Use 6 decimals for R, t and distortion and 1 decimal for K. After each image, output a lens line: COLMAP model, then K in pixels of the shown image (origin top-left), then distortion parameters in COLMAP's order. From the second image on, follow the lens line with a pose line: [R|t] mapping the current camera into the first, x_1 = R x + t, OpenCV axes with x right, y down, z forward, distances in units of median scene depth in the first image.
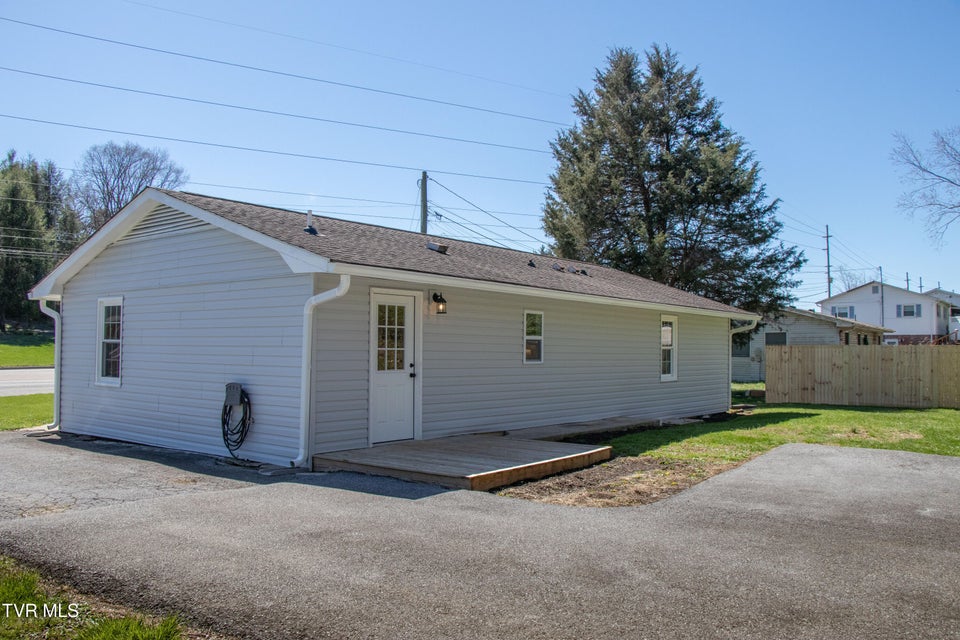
lens RADIAL K [[808.3, 0, 483.0], [0, 808.3, 320.7], [0, 0, 1]] dist [-0.137586, 0.120037]
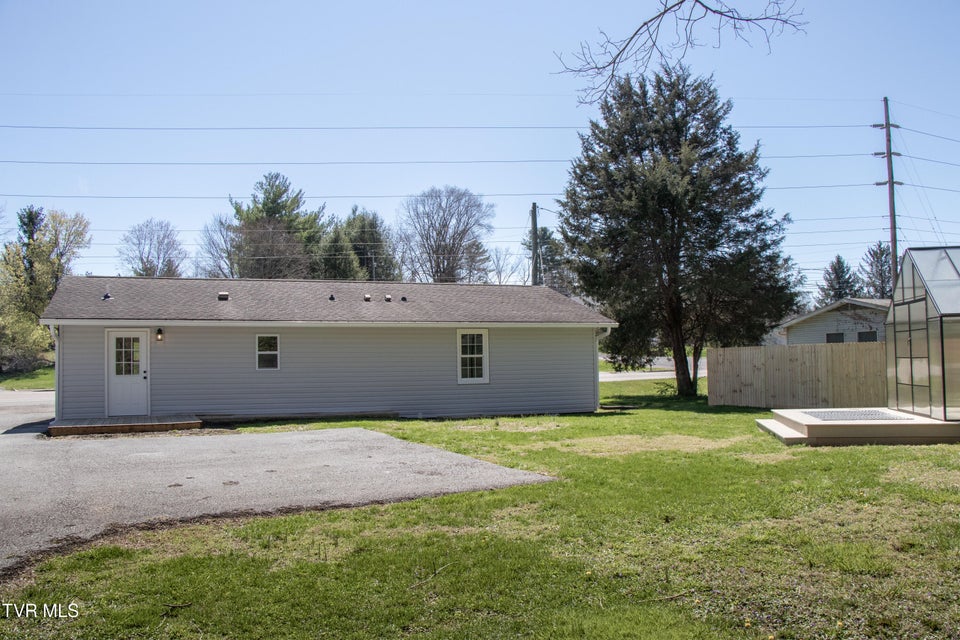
lens RADIAL K [[808.3, 0, 472.9], [0, 808.3, 320.9], [0, 0, 1]] dist [-0.137586, 0.120037]
pose [[0.857647, -0.047192, -0.512068, 1.149723], [0.041288, 0.998885, -0.022905, 0.012518], [0.512578, -0.001498, 0.858639, -0.065060]]
